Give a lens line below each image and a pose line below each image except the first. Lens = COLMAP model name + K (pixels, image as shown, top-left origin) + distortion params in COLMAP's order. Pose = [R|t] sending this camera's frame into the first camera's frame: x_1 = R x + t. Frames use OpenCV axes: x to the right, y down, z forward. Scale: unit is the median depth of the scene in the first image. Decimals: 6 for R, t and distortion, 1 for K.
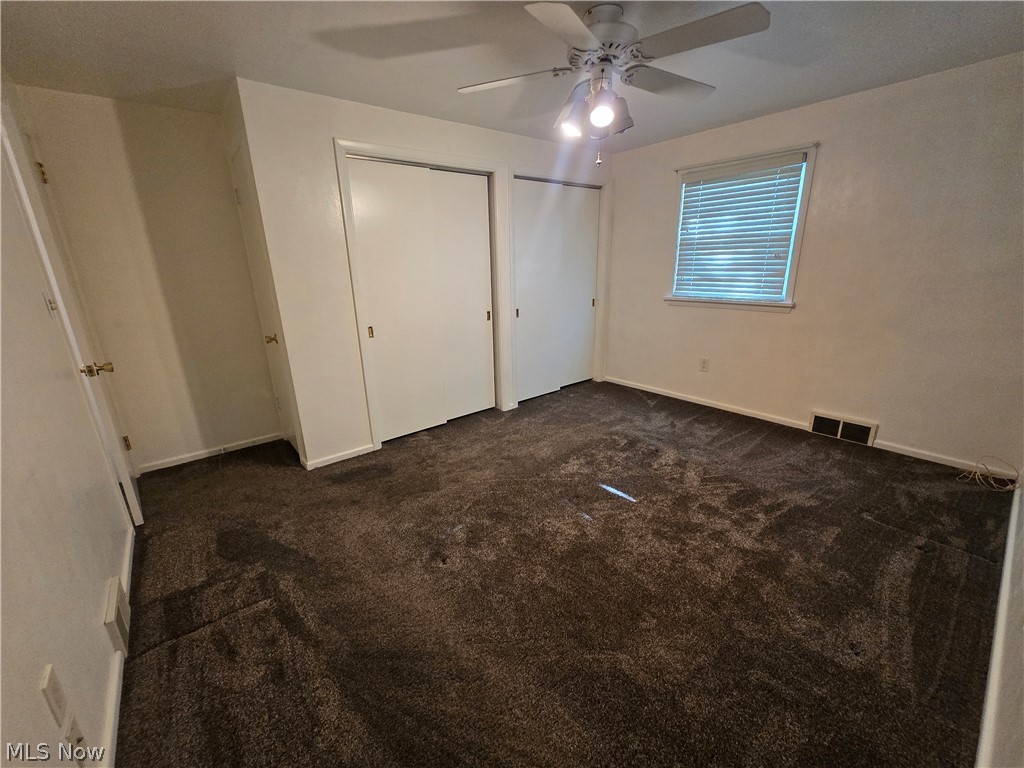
lens RADIAL K [[416.0, 0, 508.3], [0, 416.0, 386.4], [0, 0, 1]] dist [-0.000067, -0.000120]
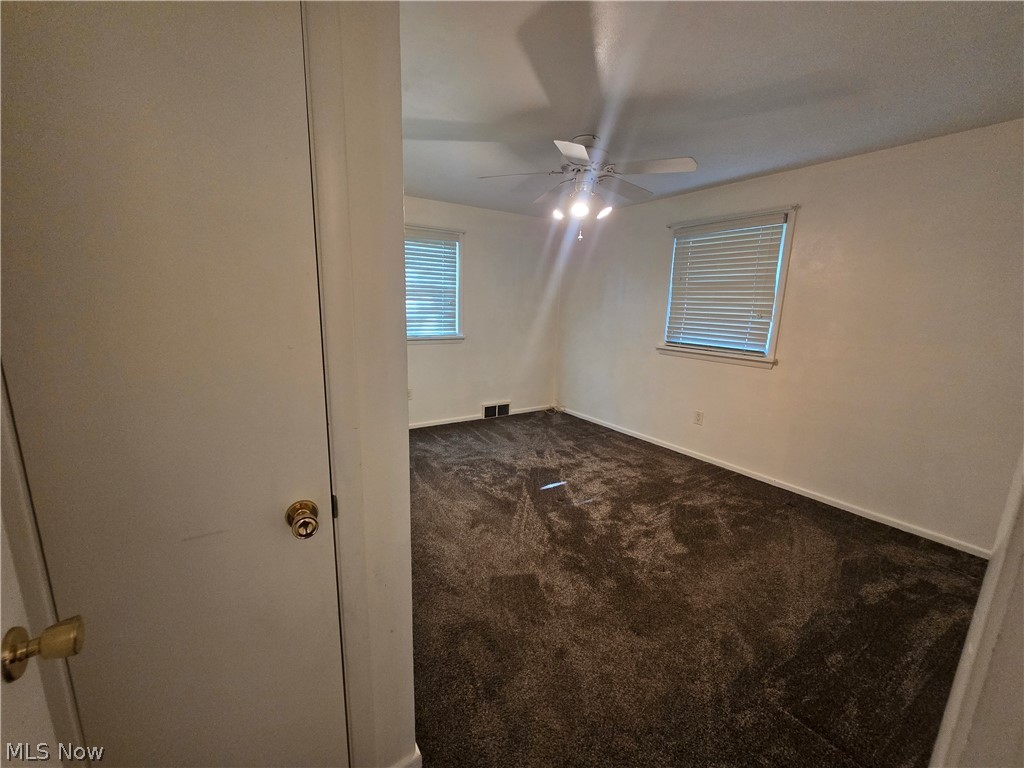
lens RADIAL K [[416.0, 0, 508.3], [0, 416.0, 386.4], [0, 0, 1]] dist [-0.000067, -0.000120]
pose [[0.118526, -0.168894, 0.978482, -0.768218], [0.258818, 0.956619, 0.133769, -0.194641], [-0.958627, 0.237393, 0.157097, 0.700670]]
